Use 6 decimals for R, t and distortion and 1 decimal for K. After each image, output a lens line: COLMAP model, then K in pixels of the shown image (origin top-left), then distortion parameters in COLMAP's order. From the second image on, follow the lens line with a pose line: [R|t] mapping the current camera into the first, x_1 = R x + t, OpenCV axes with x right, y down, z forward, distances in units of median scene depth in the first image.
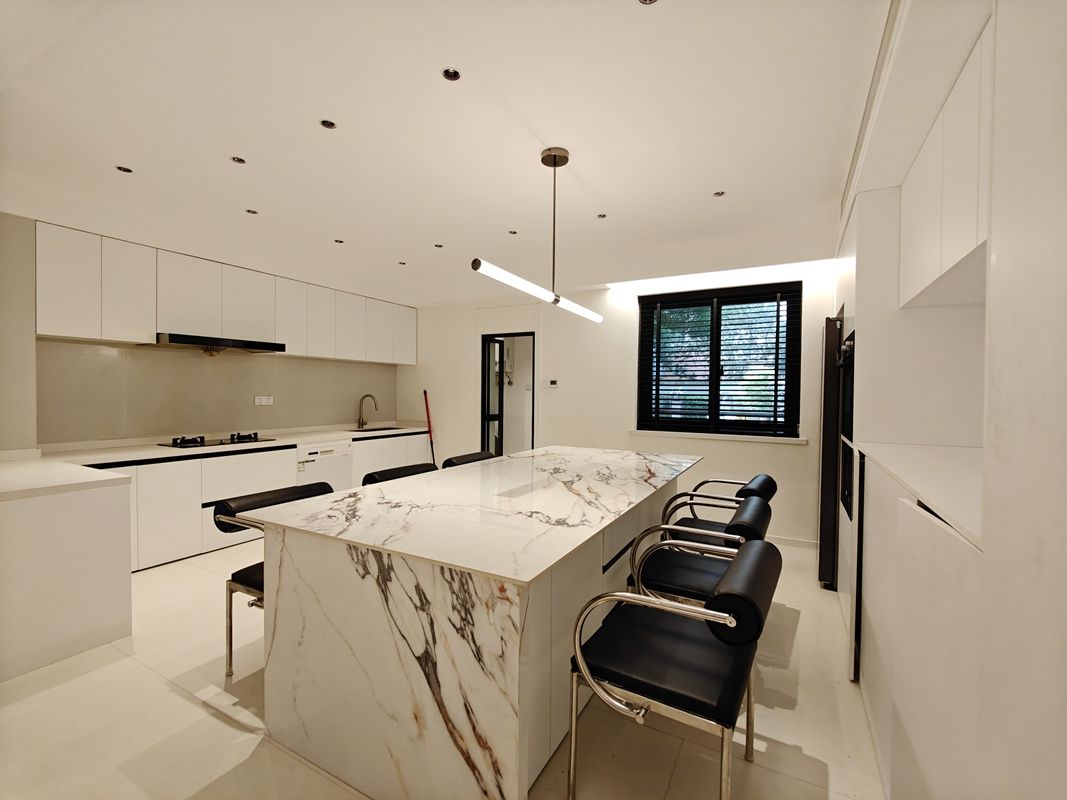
lens RADIAL K [[463.4, 0, 536.1], [0, 463.4, 400.8], [0, 0, 1]] dist [0.017150, -0.013399]
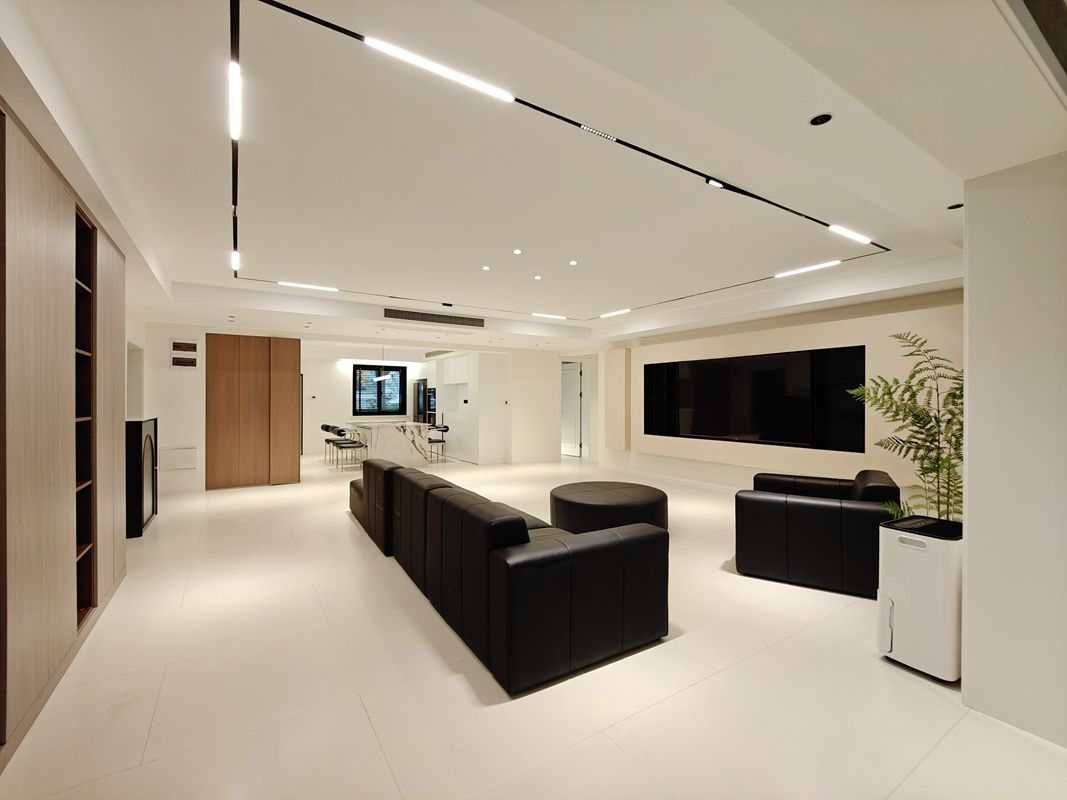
lens RADIAL K [[463.4, 0, 536.1], [0, 463.4, 400.8], [0, 0, 1]] dist [0.017150, -0.013399]
pose [[0.478210, -0.010692, 0.878180, -5.019752], [0.022038, 0.999757, 0.000172, -0.000114], [-0.877969, 0.019271, 0.478329, -3.626582]]
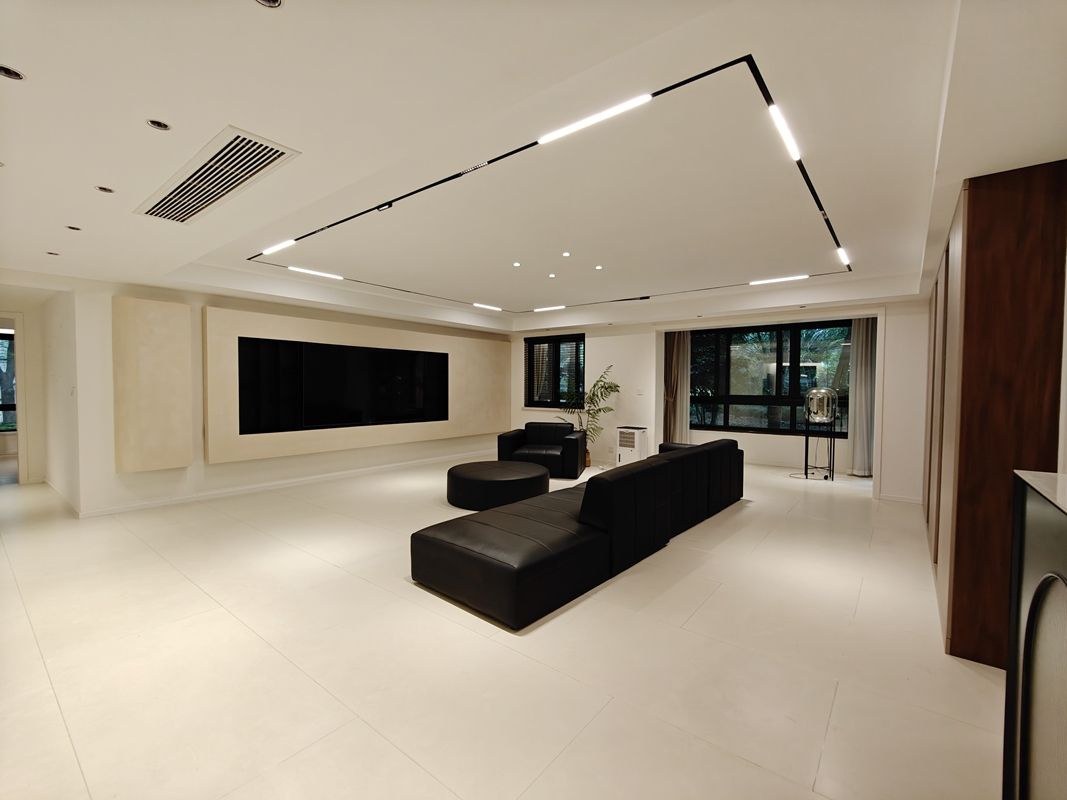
lens RADIAL K [[463.4, 0, 536.1], [0, 463.4, 400.8], [0, 0, 1]] dist [0.017150, -0.013399]
pose [[-0.986160, -0.021825, 0.164351, -2.715426], [-0.013113, 0.998460, 0.053910, -0.107024], [-0.165274, 0.051009, -0.984928, 1.293392]]
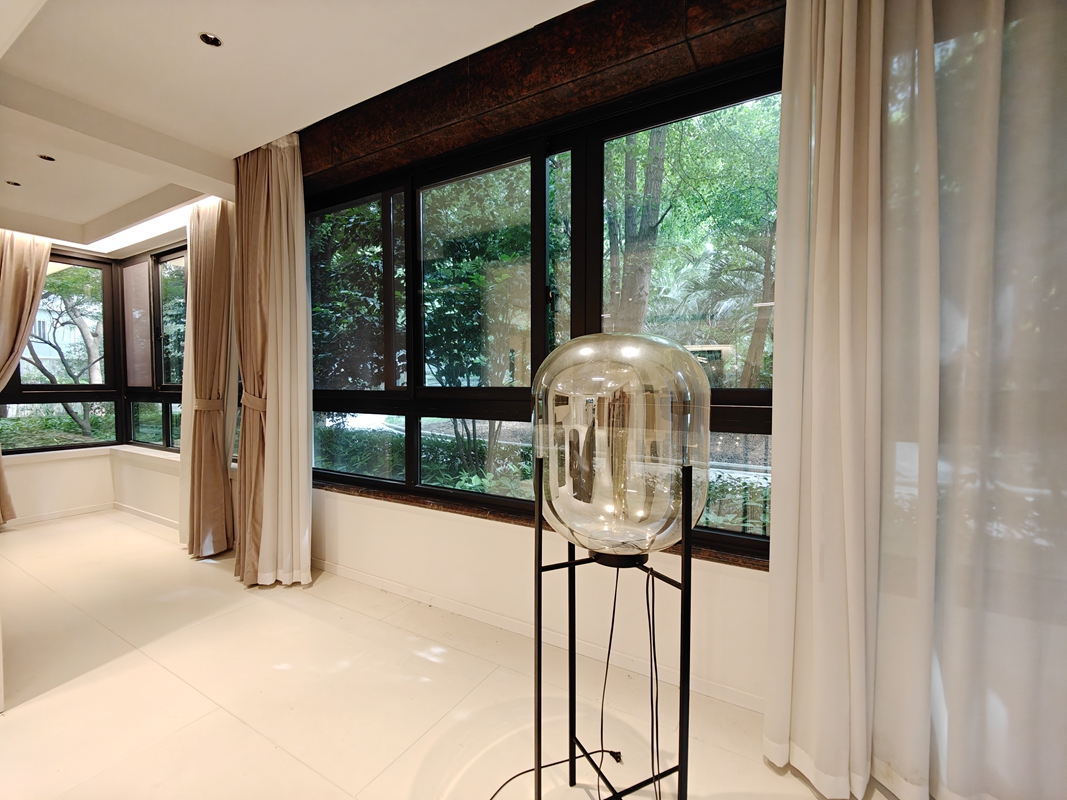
lens RADIAL K [[463.4, 0, 536.1], [0, 463.4, 400.8], [0, 0, 1]] dist [0.017150, -0.013399]
pose [[-0.999508, -0.014273, 0.027935, -4.709937], [-0.012522, 0.998005, 0.061877, 0.047576], [-0.028762, 0.061497, -0.997693, -3.155356]]
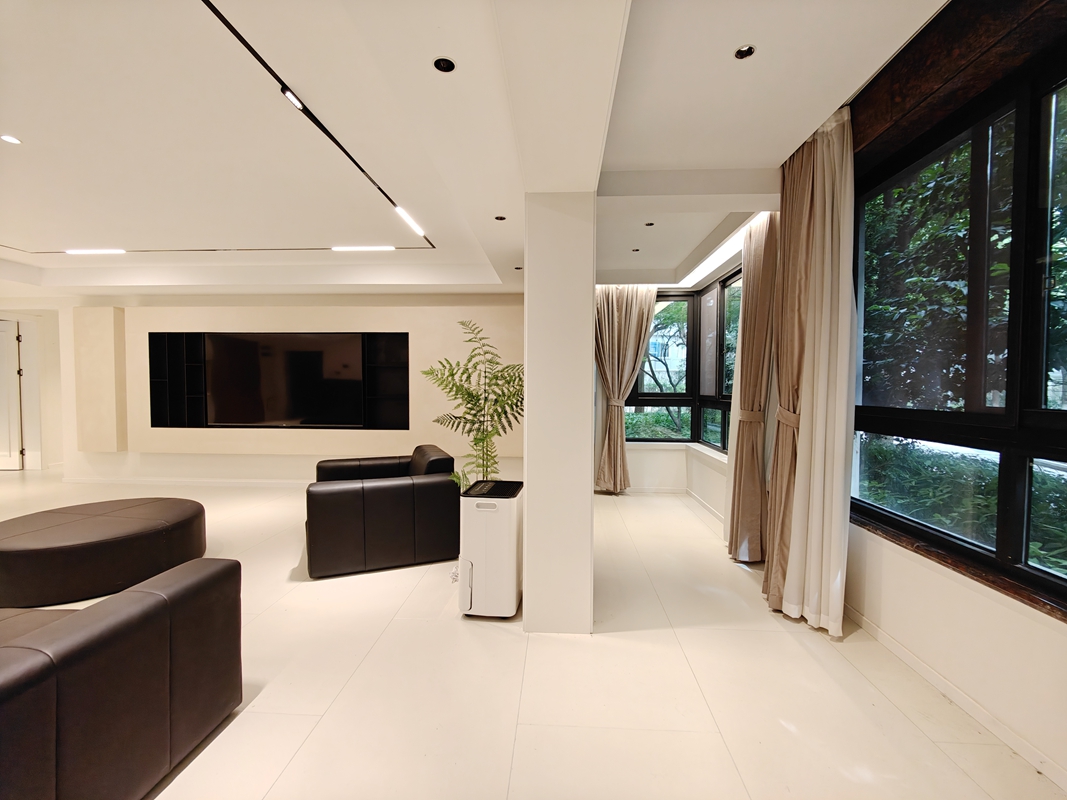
lens RADIAL K [[463.4, 0, 536.1], [0, 463.4, 400.8], [0, 0, 1]] dist [0.017150, -0.013399]
pose [[-0.432063, -0.042503, 0.900841, -4.696672], [0.010117, 0.998598, 0.051967, 0.015030], [-0.901787, 0.031567, -0.431027, -3.403690]]
